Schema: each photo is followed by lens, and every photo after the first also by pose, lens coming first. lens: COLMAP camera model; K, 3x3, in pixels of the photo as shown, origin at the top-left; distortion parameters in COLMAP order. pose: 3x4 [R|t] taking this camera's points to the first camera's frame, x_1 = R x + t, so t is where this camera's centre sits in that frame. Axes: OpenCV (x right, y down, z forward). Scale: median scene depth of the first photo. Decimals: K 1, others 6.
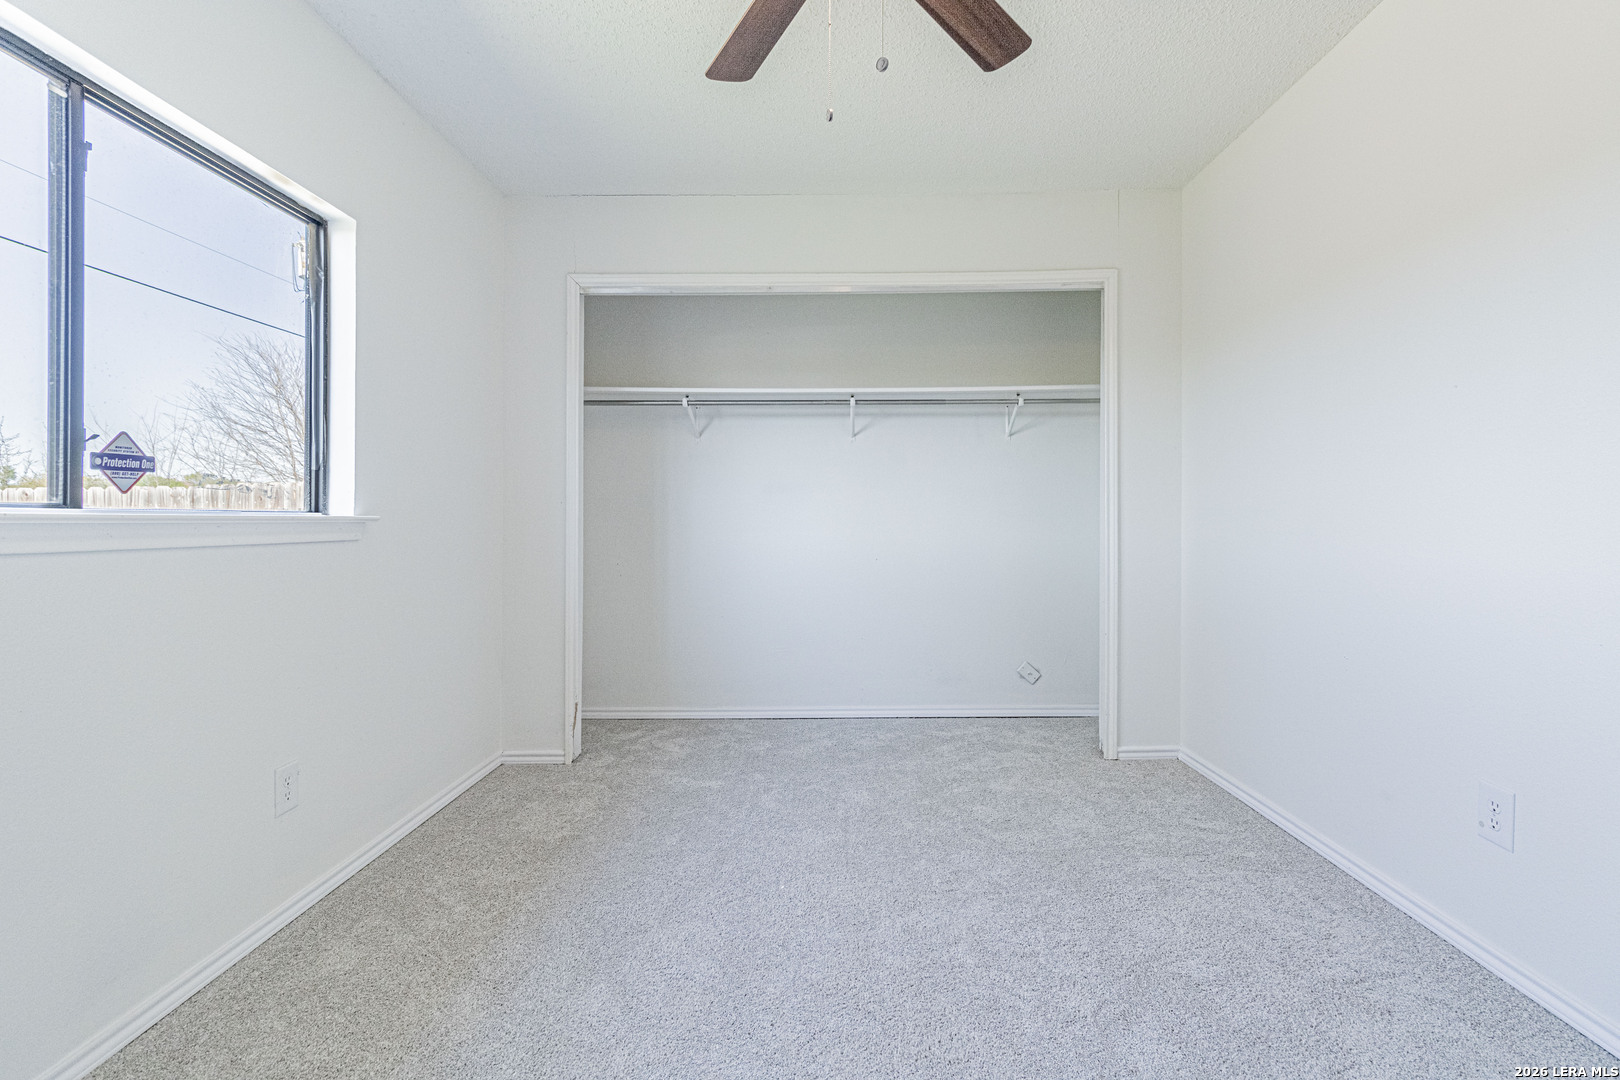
lens RADIAL K [[756.4, 0, 820.7], [0, 756.4, 543.0], [0, 0, 1]] dist [0.009432, 0.000361]
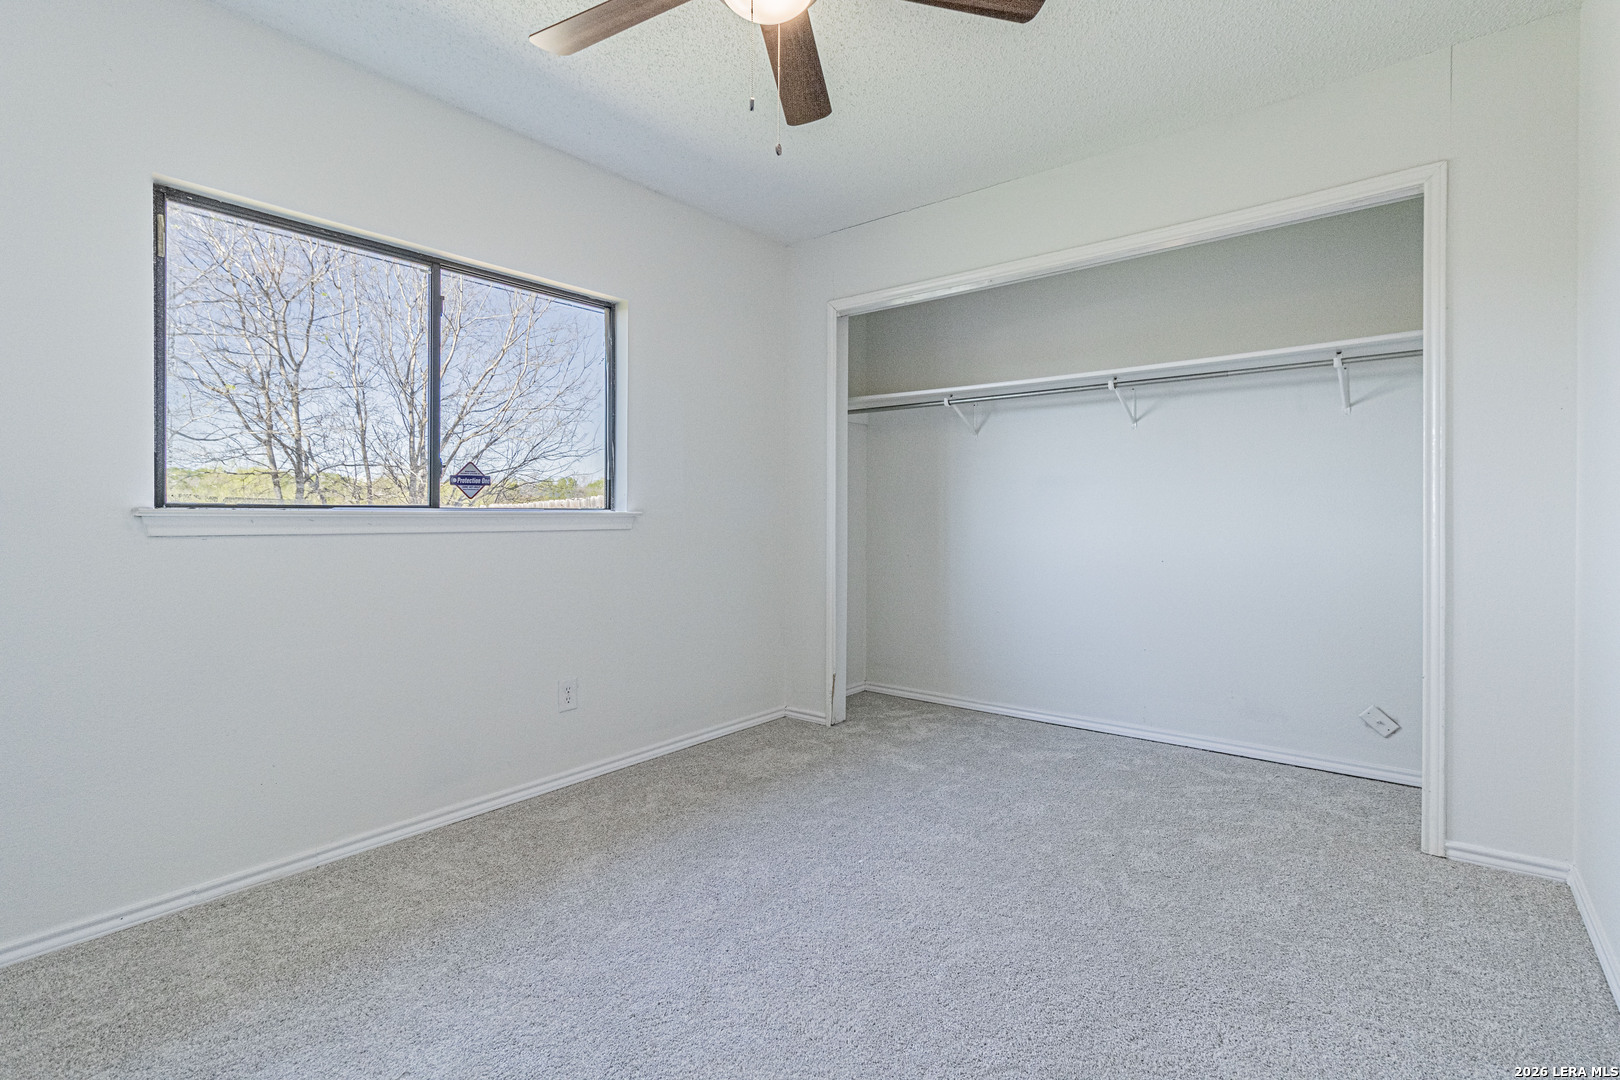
lens RADIAL K [[756.4, 0, 820.7], [0, 756.4, 543.0], [0, 0, 1]] dist [0.009432, 0.000361]
pose [[0.787849, 0.027416, -0.615258, 0.377765], [-0.021809, 0.999624, 0.016616, -0.006678], [0.615483, 0.000327, 0.788150, 0.086326]]
